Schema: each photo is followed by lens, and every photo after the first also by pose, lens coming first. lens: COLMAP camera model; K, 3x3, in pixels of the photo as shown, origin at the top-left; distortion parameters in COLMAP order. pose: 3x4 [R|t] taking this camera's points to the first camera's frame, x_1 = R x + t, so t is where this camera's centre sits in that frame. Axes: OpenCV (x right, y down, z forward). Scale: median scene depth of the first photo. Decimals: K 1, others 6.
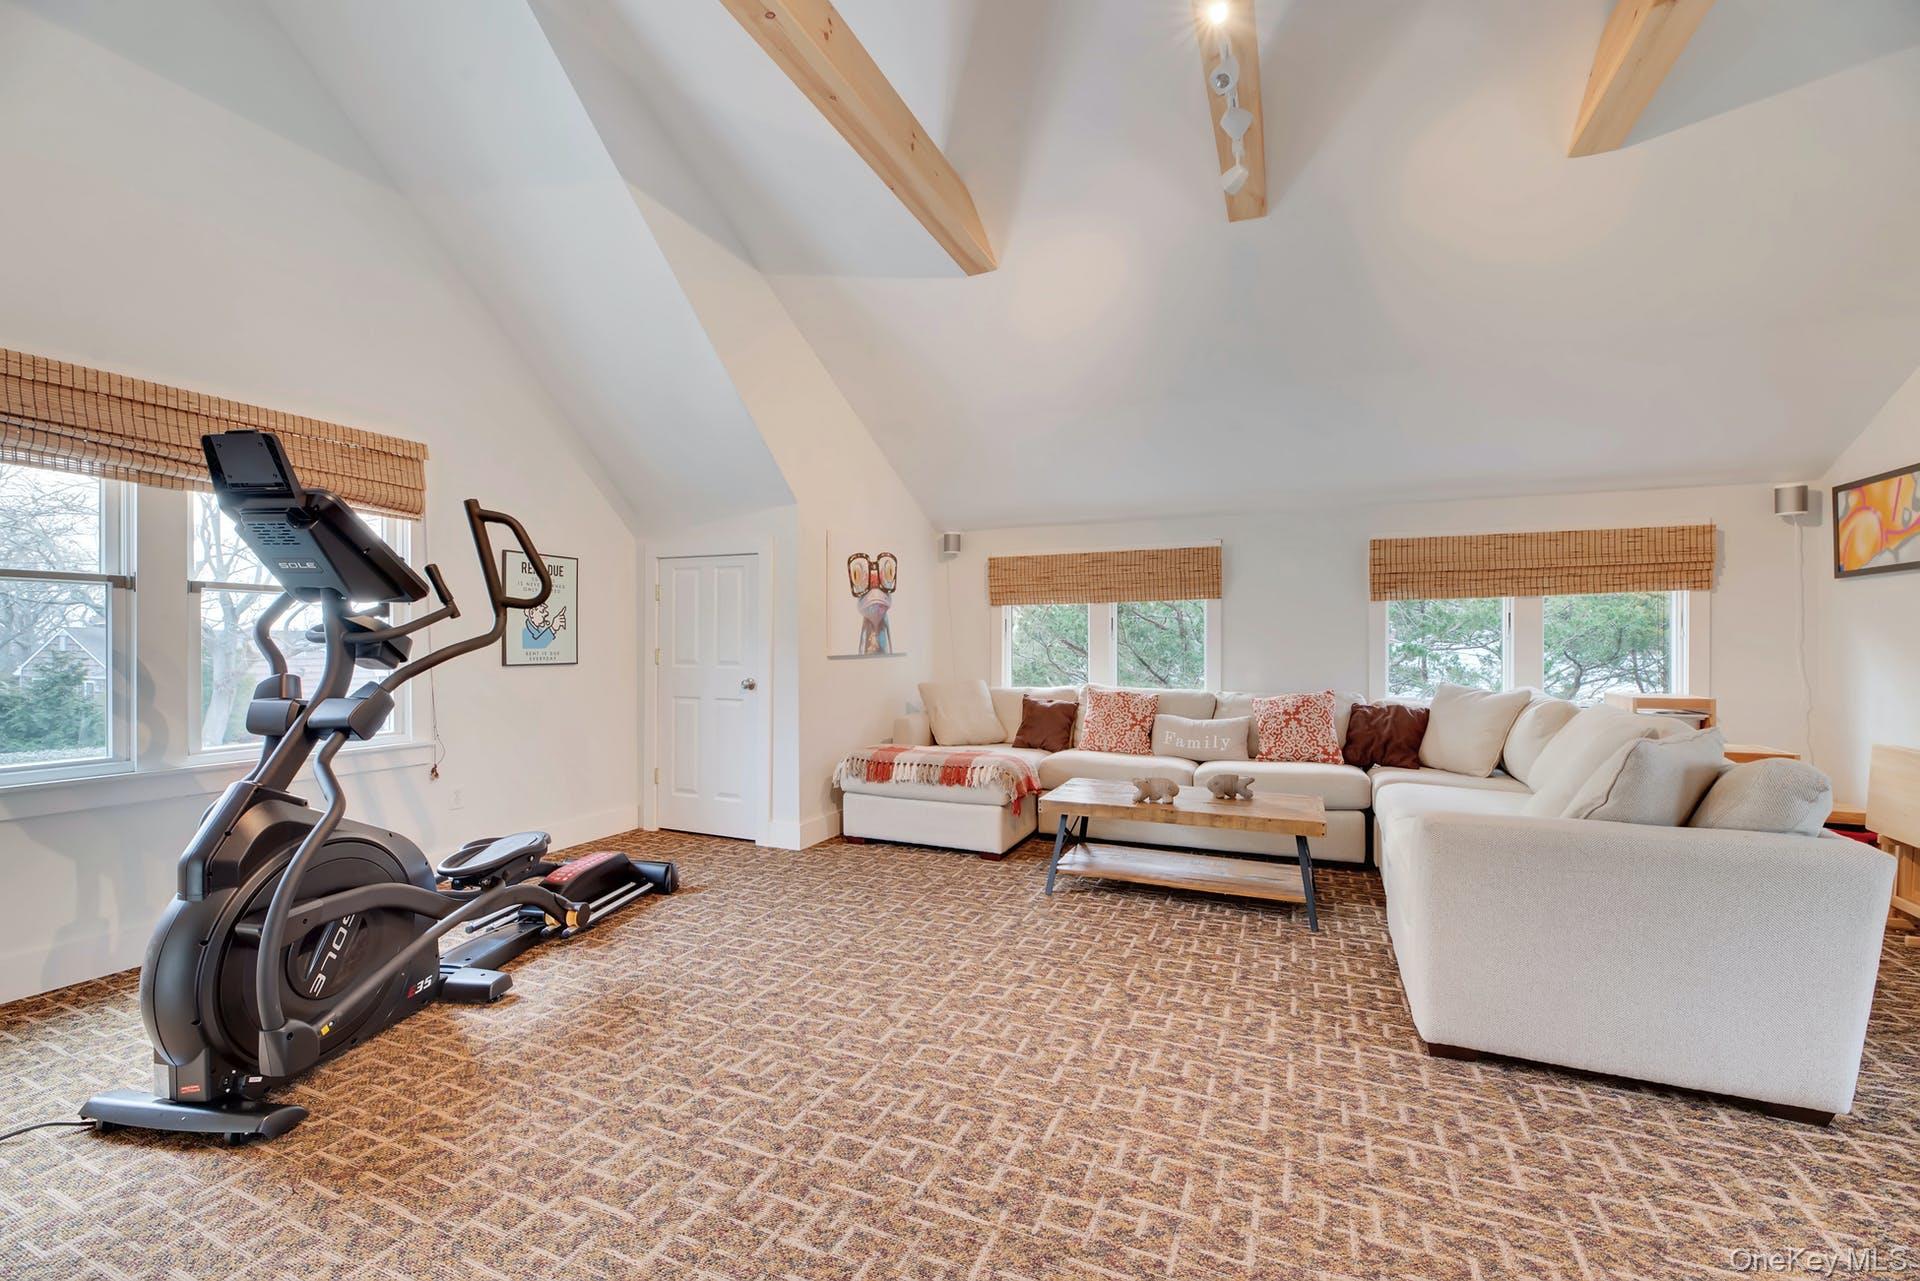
lens RADIAL K [[787.2, 0, 962.1], [0, 787.2, 644.1], [0, 0, 1]] dist [-0.001172, -0.002047]
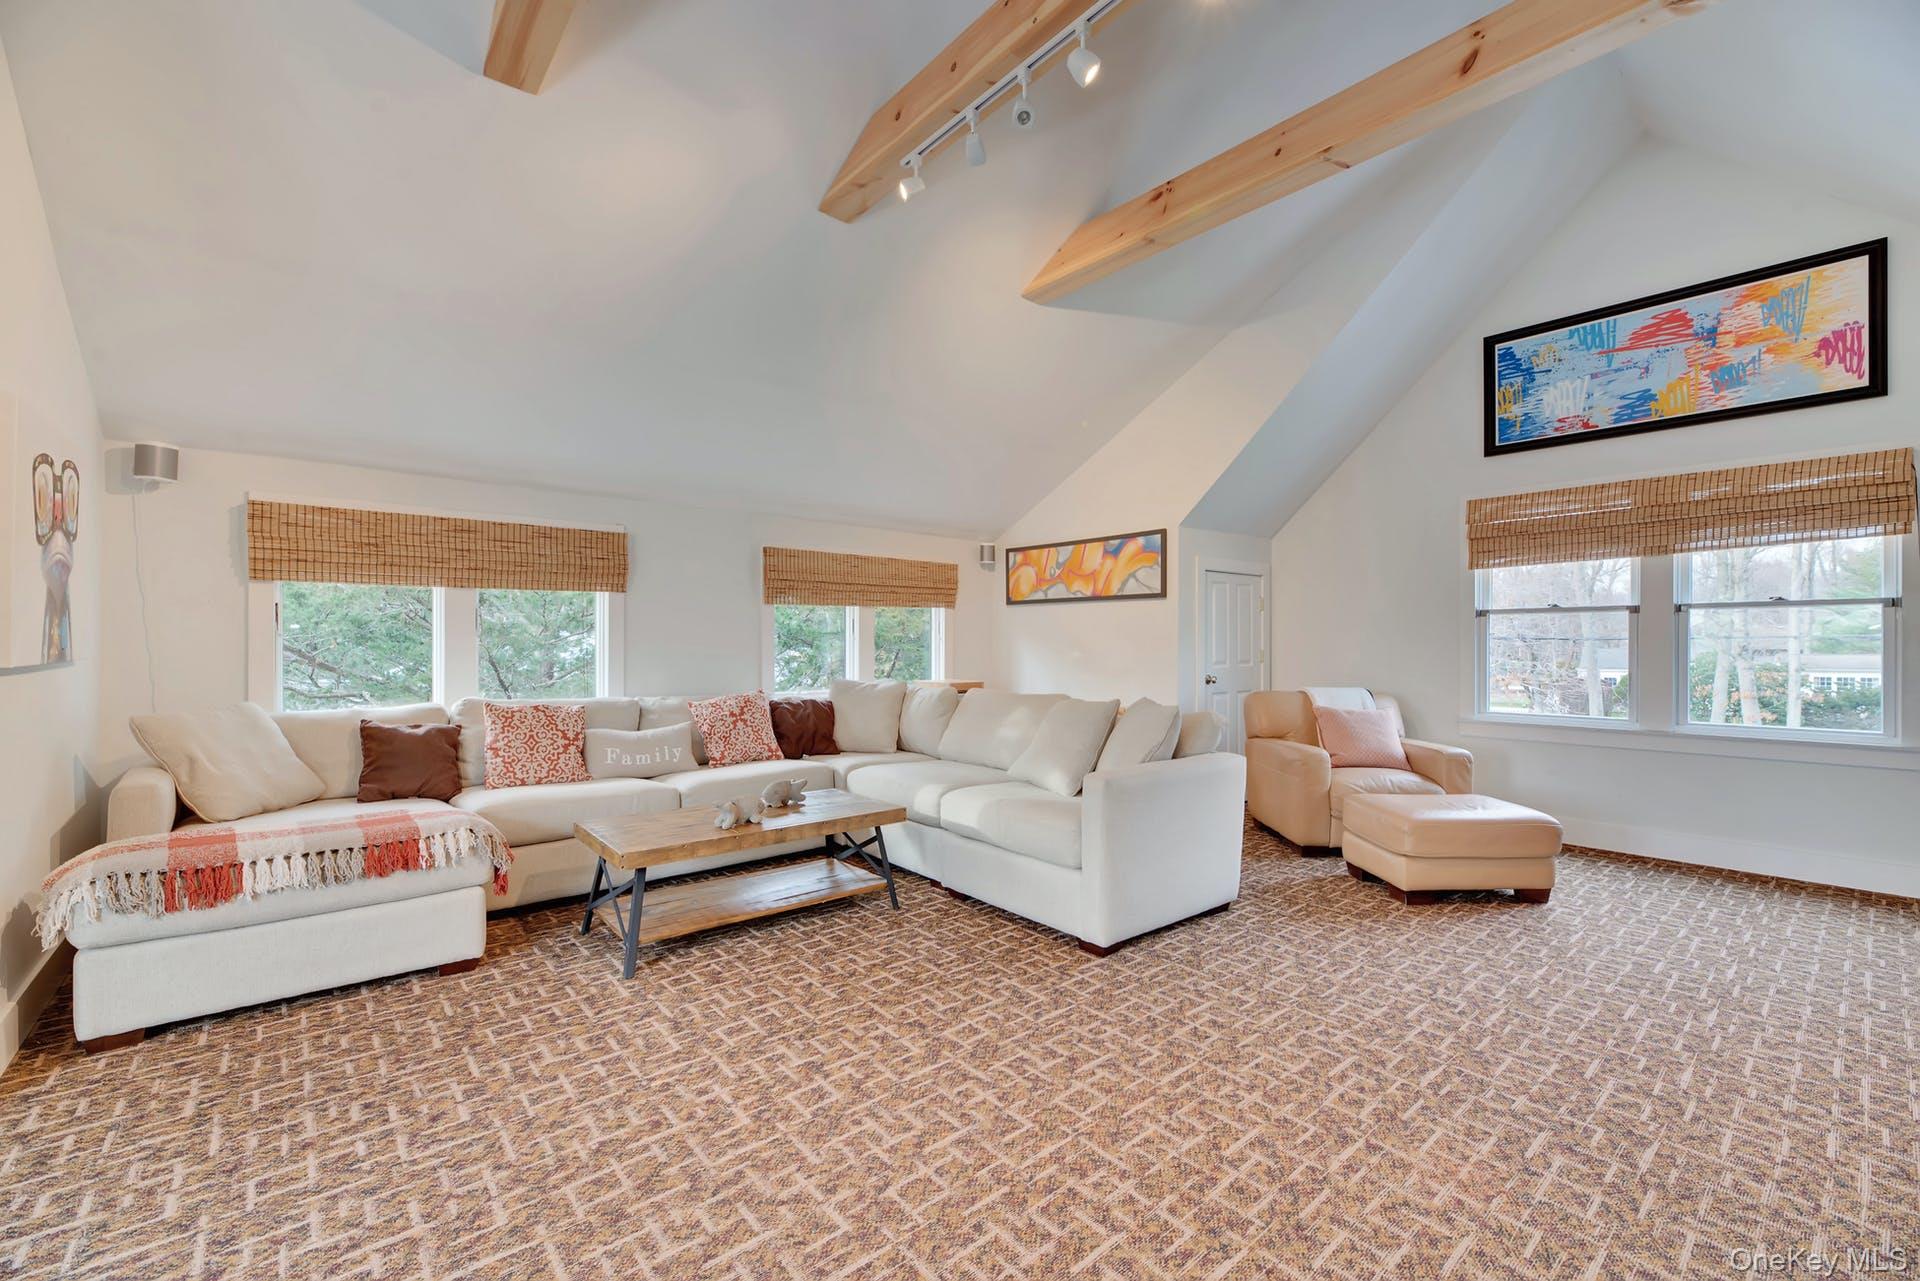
lens RADIAL K [[787.2, 0, 964.9], [0, 787.2, 639.1], [0, 0, 1]] dist [-0.001172, -0.002047]
pose [[0.440173, 0.008355, 0.897874, -0.430340], [-0.003108, 0.999965, -0.007782, 0.000362], [-0.897907, 0.000635, 0.440184, 0.388271]]
